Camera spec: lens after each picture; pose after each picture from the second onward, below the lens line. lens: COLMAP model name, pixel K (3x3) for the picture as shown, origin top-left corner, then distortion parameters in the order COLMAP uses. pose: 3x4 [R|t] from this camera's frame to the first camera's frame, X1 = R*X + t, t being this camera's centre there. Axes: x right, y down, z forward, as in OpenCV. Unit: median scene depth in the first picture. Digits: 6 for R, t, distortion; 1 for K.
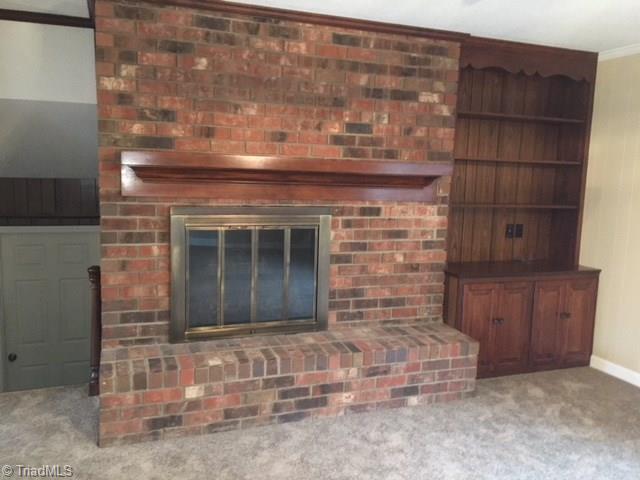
lens RADIAL K [[545.3, 0, 320.0], [0, 545.3, 240.0], [0, 0, 1]] dist [0.021025, -0.001983]
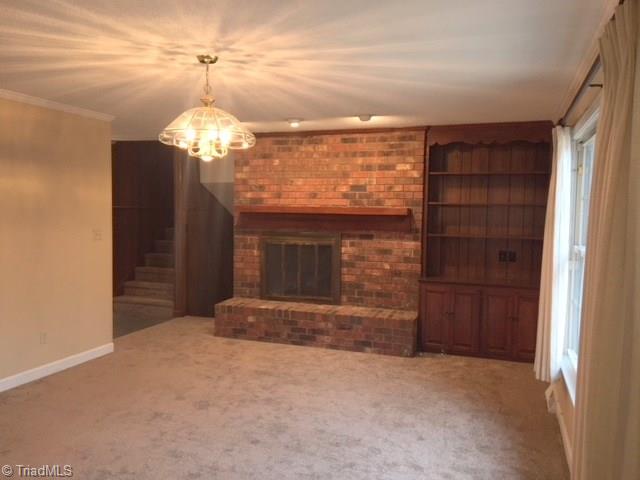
lens RADIAL K [[545.3, 0, 320.0], [0, 545.3, 240.0], [0, 0, 1]] dist [0.021025, -0.001983]
pose [[0.760472, 0.013025, -0.649240, 1.119563], [-0.073634, 0.995080, -0.066287, 0.081891], [0.645182, 0.098216, 0.757690, -0.373380]]
